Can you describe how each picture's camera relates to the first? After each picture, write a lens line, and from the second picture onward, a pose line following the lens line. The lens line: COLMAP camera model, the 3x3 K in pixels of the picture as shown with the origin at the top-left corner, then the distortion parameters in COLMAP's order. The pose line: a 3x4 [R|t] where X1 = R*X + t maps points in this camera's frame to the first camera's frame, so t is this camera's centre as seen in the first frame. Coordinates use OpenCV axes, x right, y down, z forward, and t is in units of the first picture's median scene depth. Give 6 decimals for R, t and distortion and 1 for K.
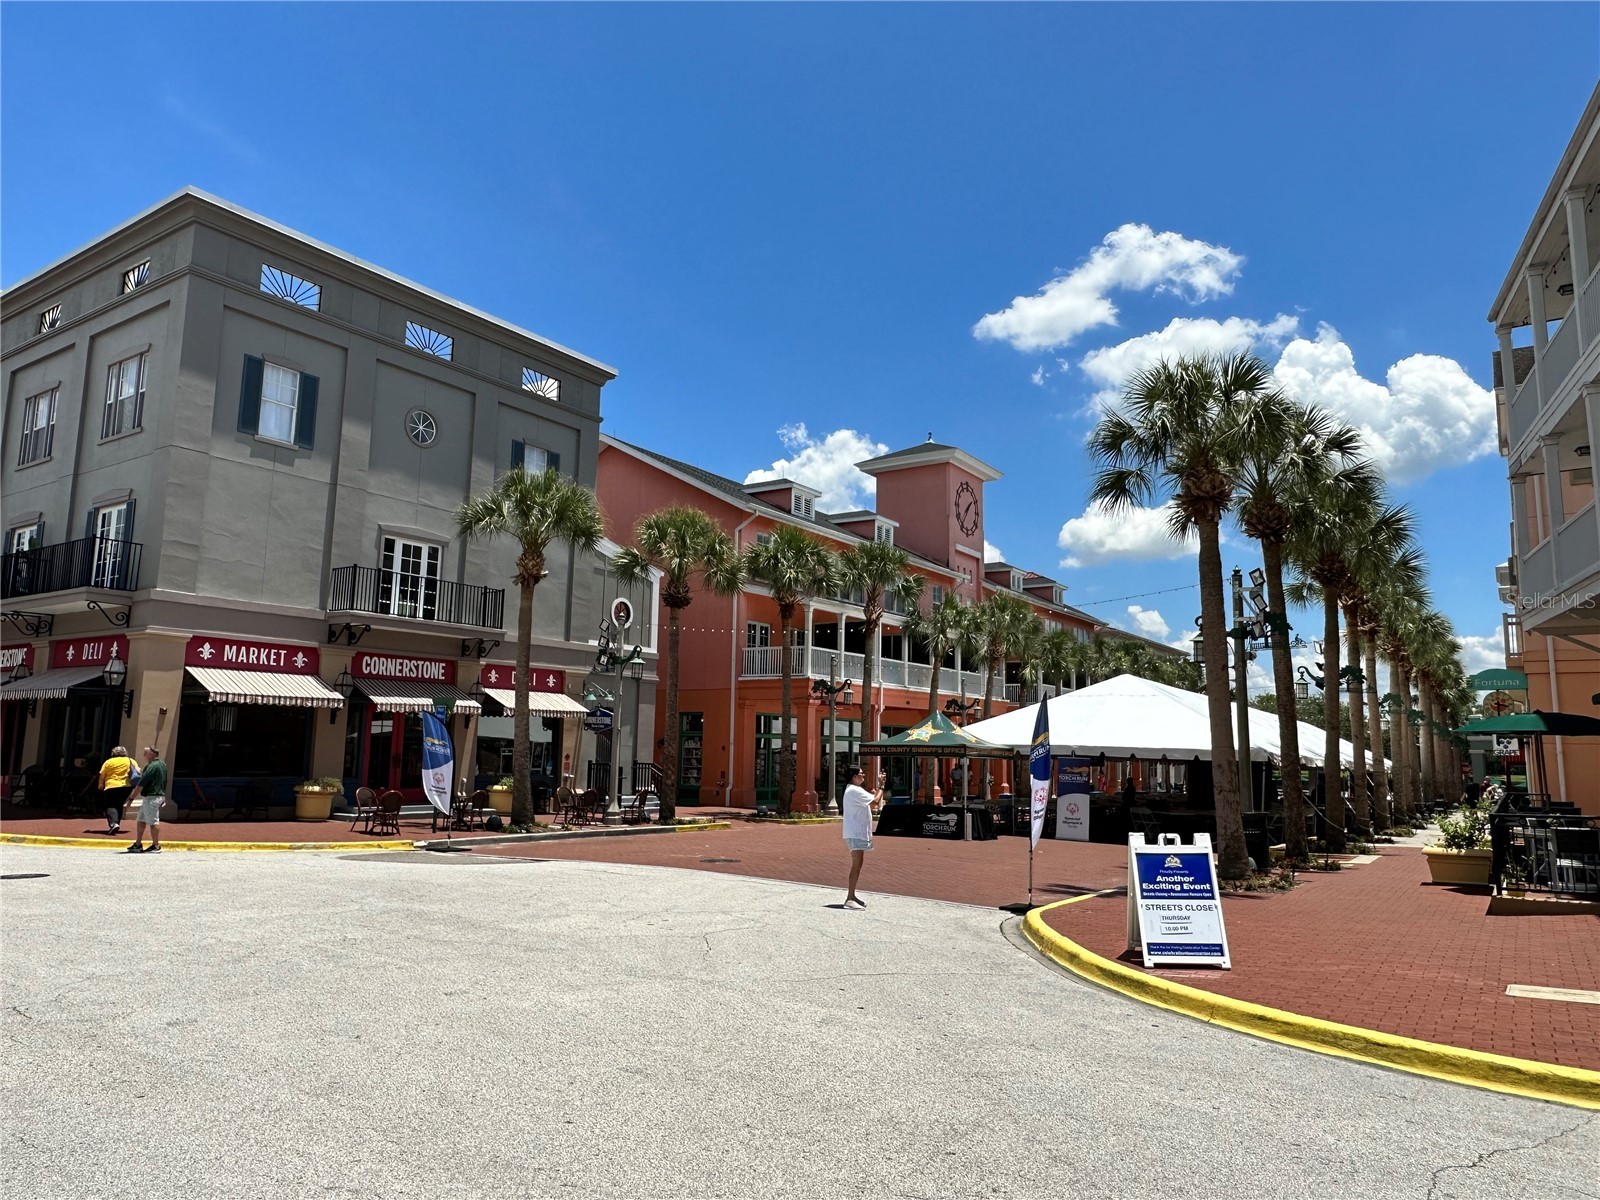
lens RADIAL K [[1067.8, 0, 800.2], [0, 1067.8, 598.0], [0, 0, 1]] dist [0.001764, 0.000590]
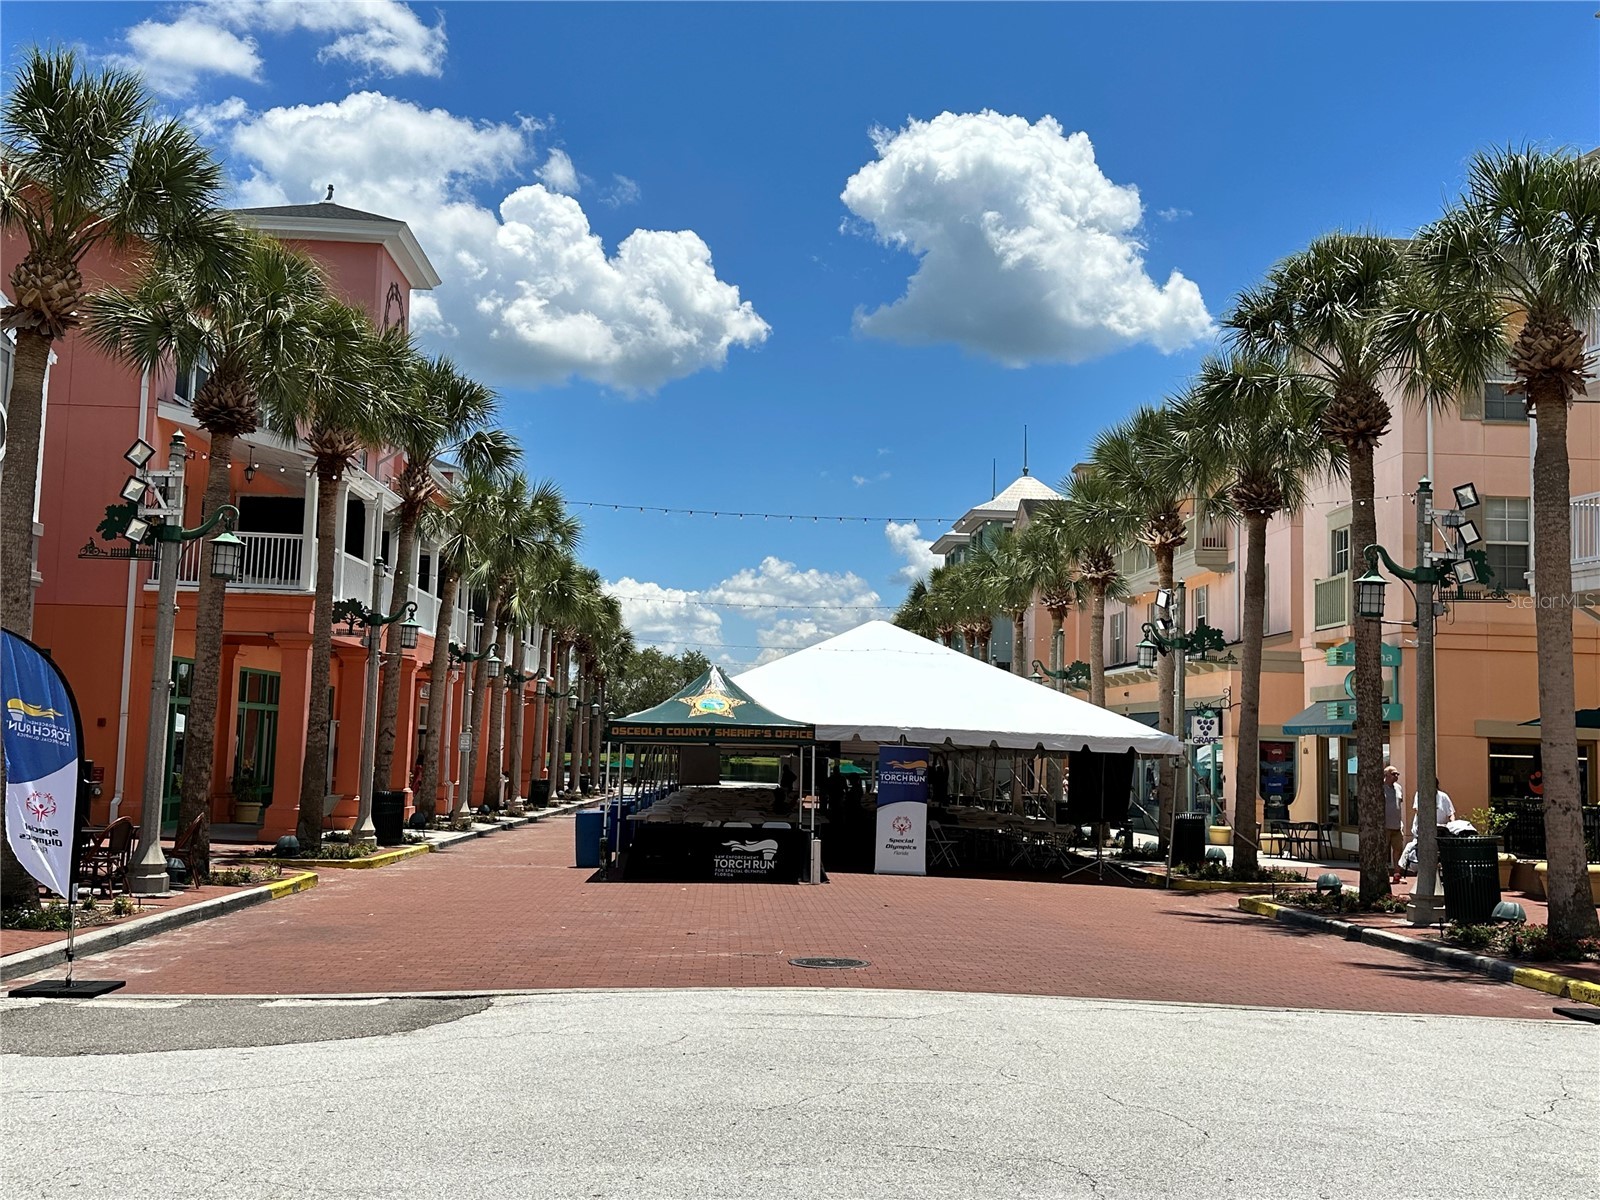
lens RADIAL K [[1549.5, 0, 801.2], [0, 1549.5, 606.3], [0, 0, 1]] dist [0.085935, 0.000000]
pose [[0.799016, 0.057409, 0.598563, -0.360331], [-0.097645, 0.994607, 0.034952, 0.039475], [-0.593329, -0.086374, 0.800313, 0.300824]]
